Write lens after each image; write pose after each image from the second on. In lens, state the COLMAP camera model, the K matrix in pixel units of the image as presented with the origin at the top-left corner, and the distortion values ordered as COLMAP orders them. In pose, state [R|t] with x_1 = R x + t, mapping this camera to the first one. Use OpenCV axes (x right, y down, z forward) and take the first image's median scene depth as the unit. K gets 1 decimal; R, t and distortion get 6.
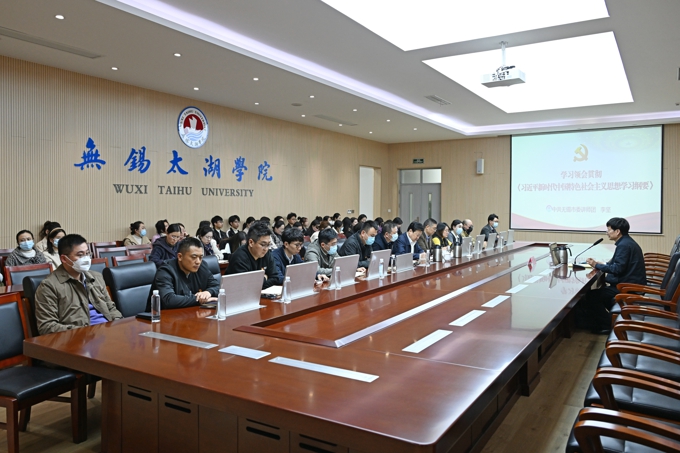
lens RADIAL K [[514.8, 0, 335.5], [0, 514.8, 225.2], [0, 0, 1]] dist [0.002834, -0.004303]
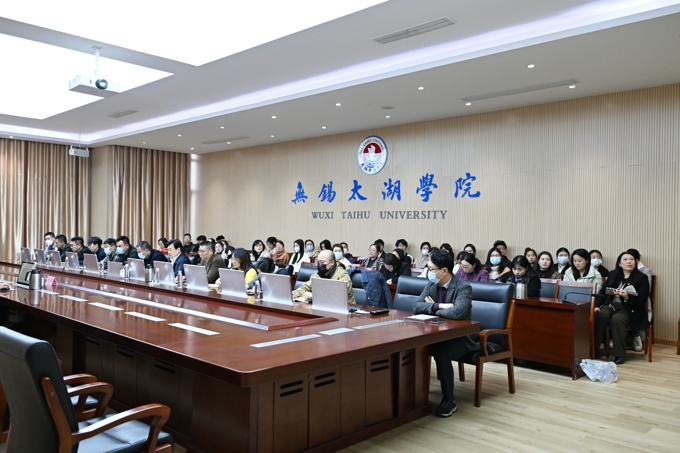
lens RADIAL K [[514.8, 0, 338.2], [0, 514.8, 222.1], [0, 0, 1]] dist [0.002834, -0.004303]
pose [[-0.142419, 0.004316, -0.989797, 0.688772], [-0.035814, 0.999313, 0.009511, -0.052093], [0.989158, 0.036803, -0.142166, 0.952422]]
